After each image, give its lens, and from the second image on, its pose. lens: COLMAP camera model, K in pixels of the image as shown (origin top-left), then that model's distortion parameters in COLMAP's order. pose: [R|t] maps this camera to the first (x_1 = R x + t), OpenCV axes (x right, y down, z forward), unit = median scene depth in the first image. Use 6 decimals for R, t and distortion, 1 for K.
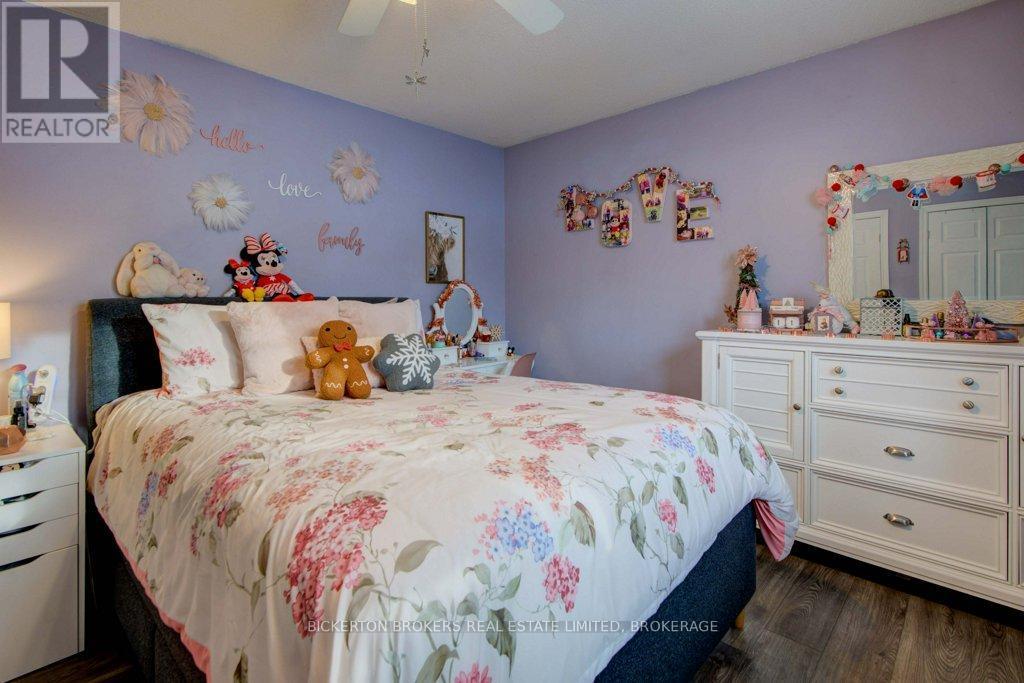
lens RADIAL K [[488.7, 0, 511.7], [0, 488.7, 310.1], [0, 0, 1]] dist [0.001722, 0.000579]
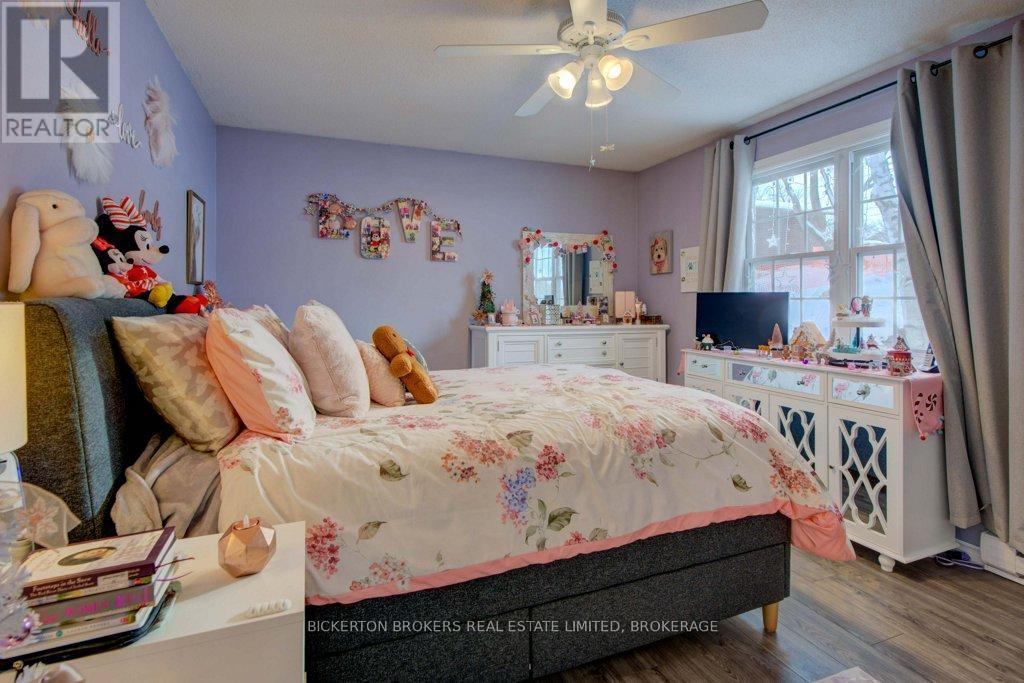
lens RADIAL K [[488.7, 0, 511.7], [0, 488.7, 310.1], [0, 0, 1]] dist [0.001722, 0.000579]
pose [[0.434266, -0.006073, 0.900764, -0.720800], [0.020234, 0.999791, -0.003015, -0.000890], [-0.900557, 0.019535, 0.434298, 0.242018]]
